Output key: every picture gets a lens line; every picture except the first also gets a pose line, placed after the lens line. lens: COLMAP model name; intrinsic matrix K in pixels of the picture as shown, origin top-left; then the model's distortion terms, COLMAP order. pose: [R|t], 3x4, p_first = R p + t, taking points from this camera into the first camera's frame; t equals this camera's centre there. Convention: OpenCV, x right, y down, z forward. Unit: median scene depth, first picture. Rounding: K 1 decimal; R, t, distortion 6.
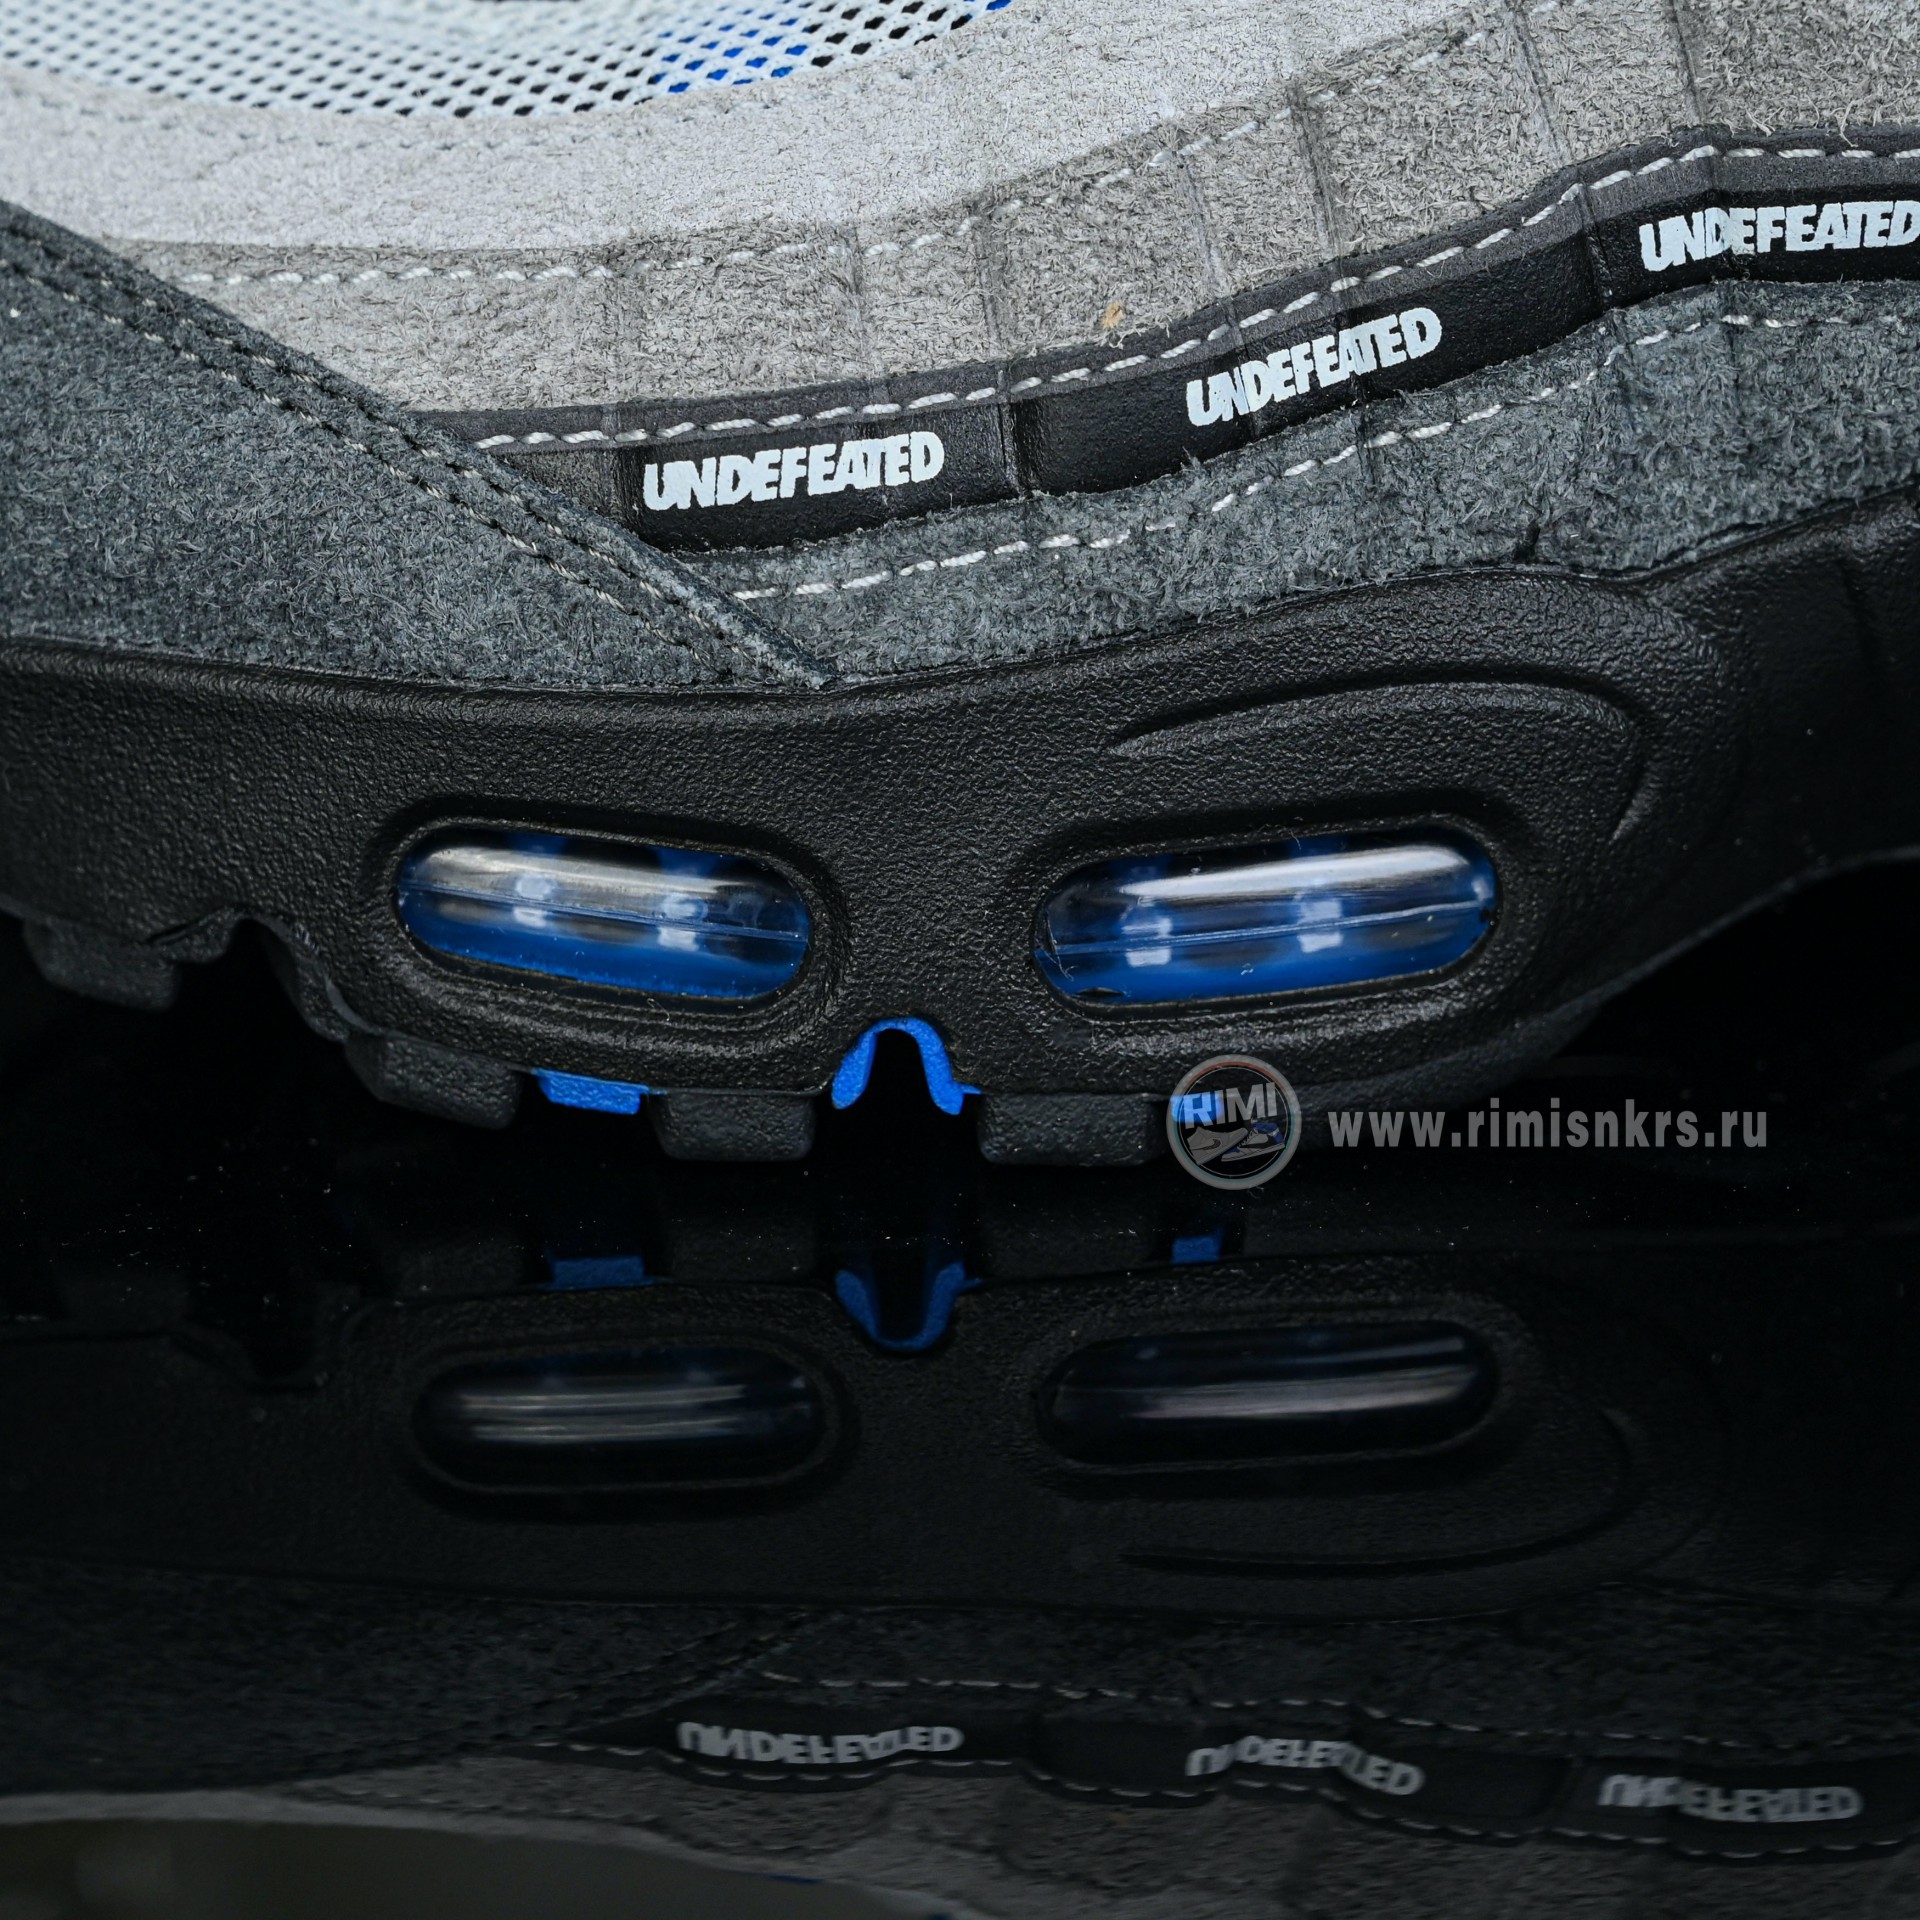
lens RADIAL K [[5948.1, 0, 957.8], [0, 5948.1, 955.9], [0, 0, 1]] dist [-0.040275, 0.000000]
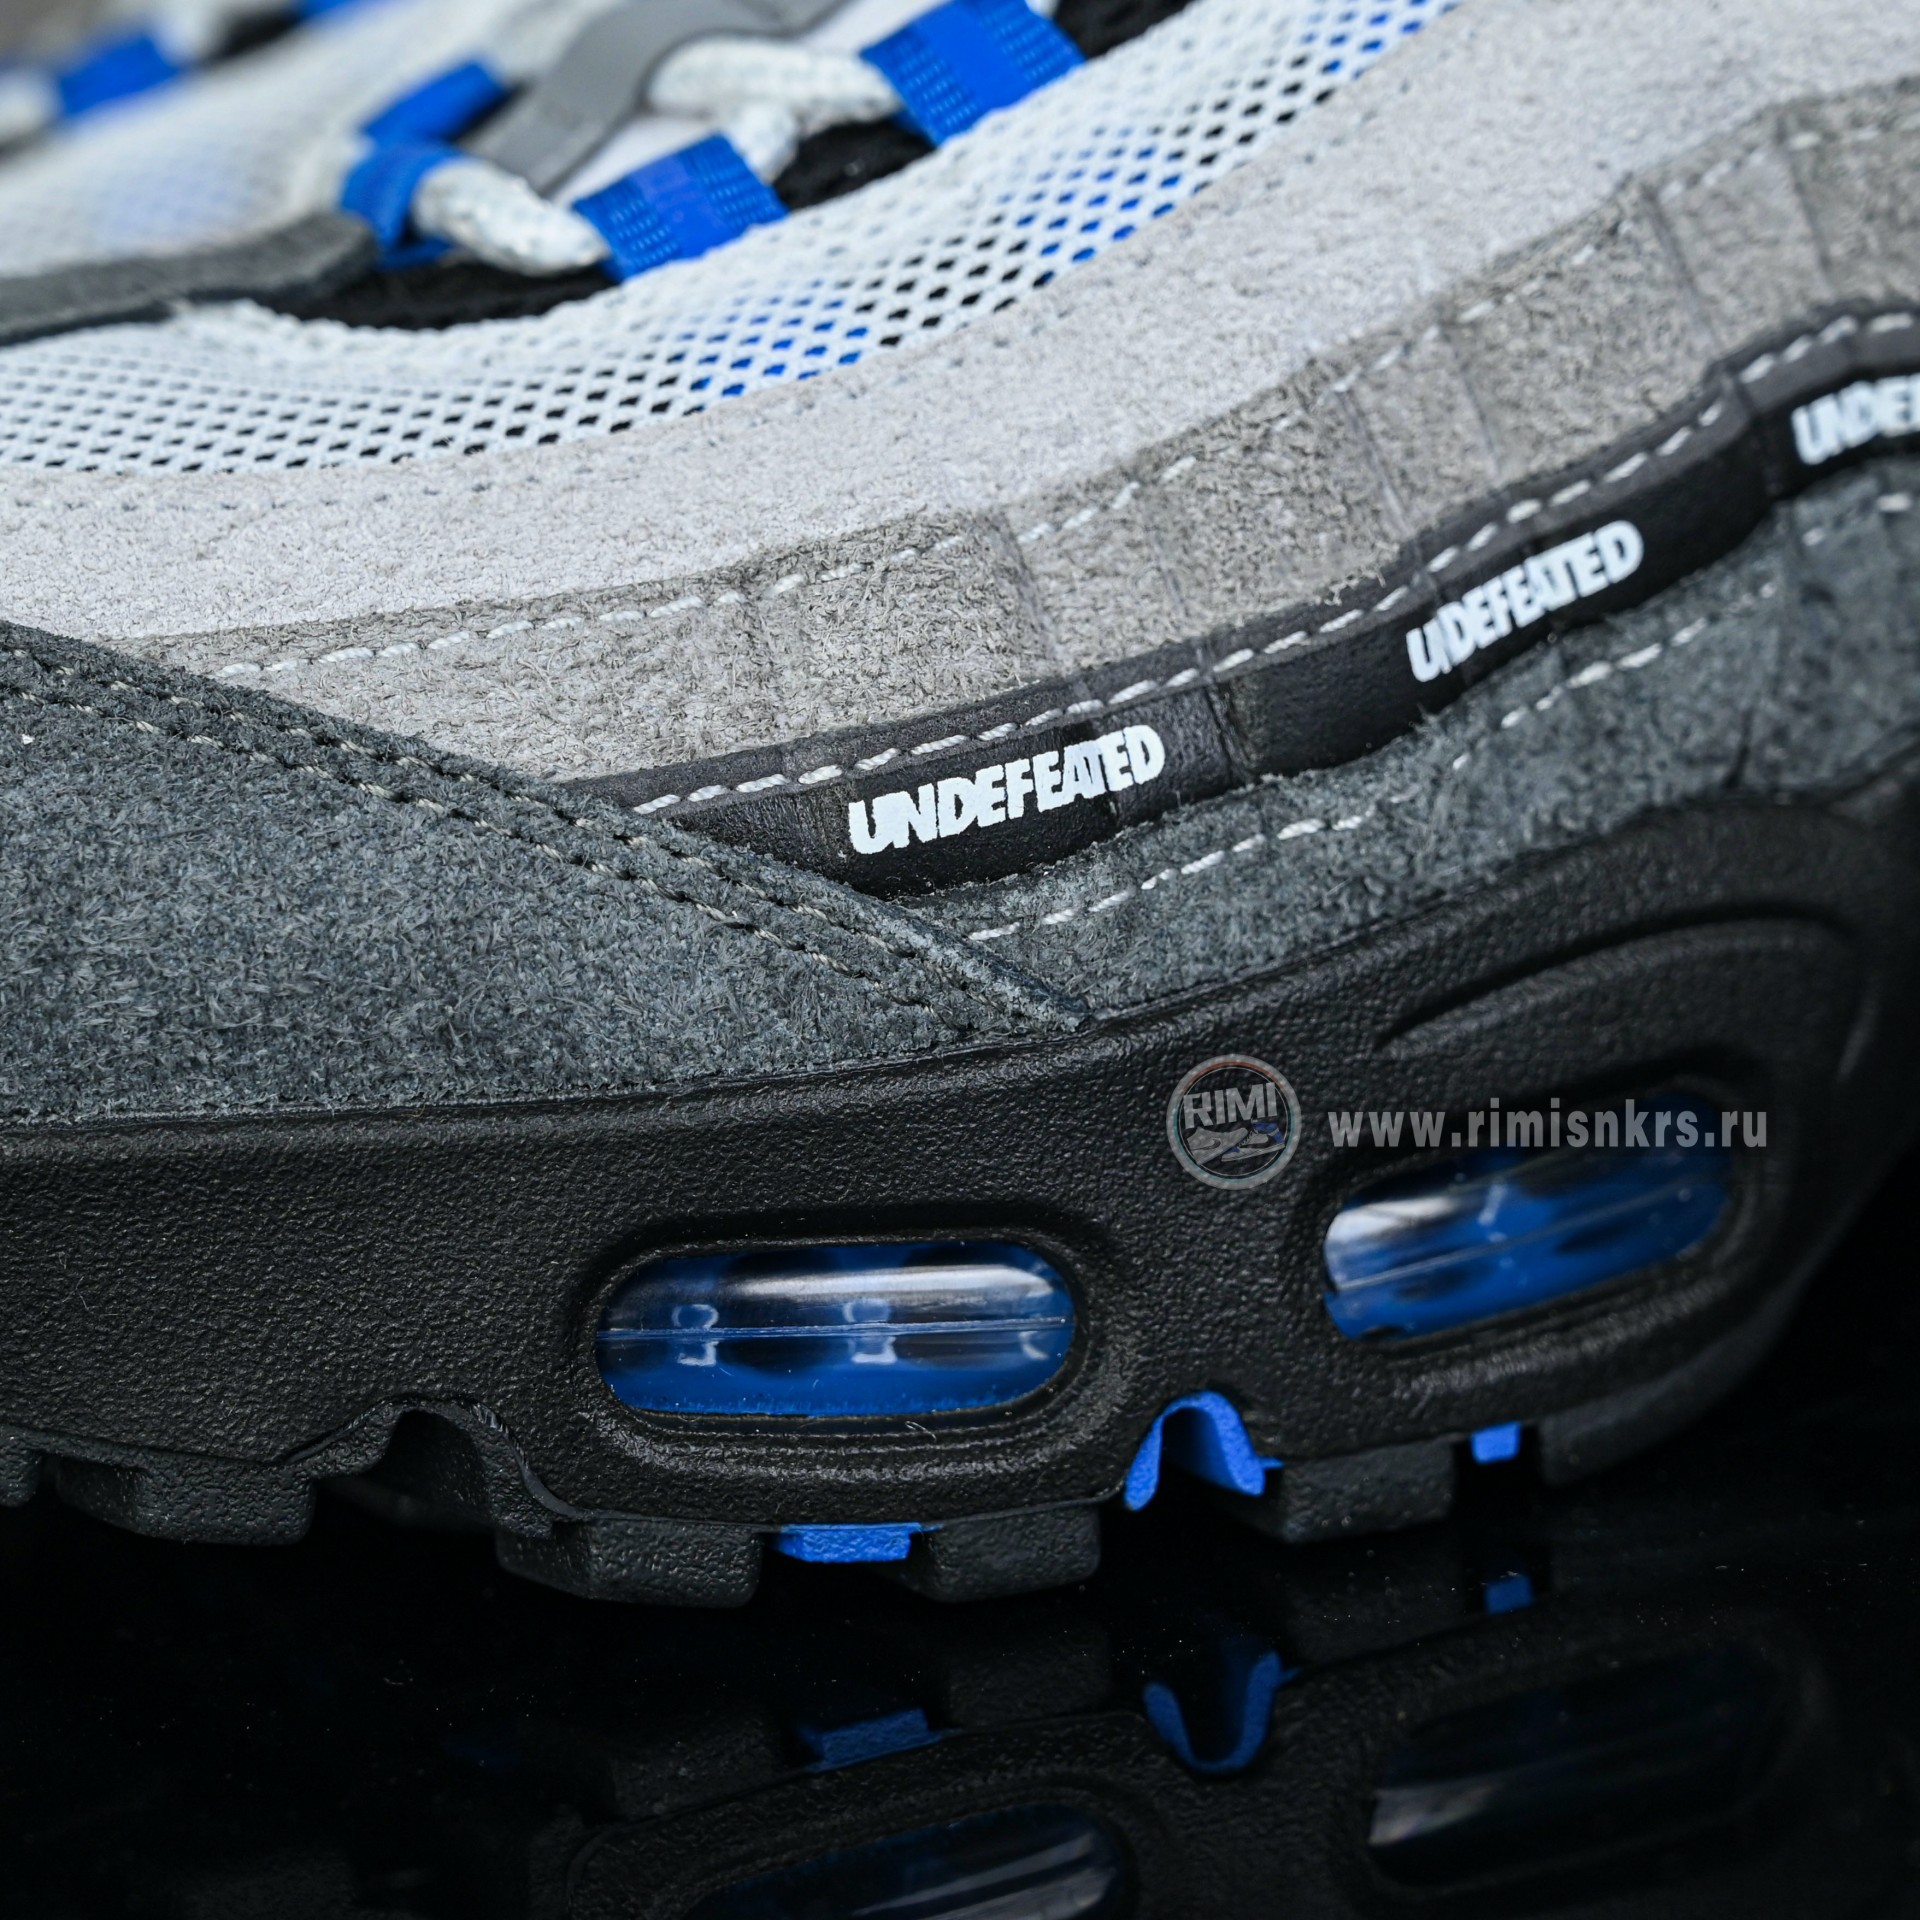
lens RADIAL K [[5948.1, 0, 967.0], [0, 5948.1, 961.3], [0, 0, 1]] dist [-0.040275, 0.000000]
pose [[0.935166, -0.139222, 0.325702, -0.319097], [0.169650, 0.983237, -0.066819, 0.000711], [-0.310939, 0.117742, 0.943109, 0.179544]]
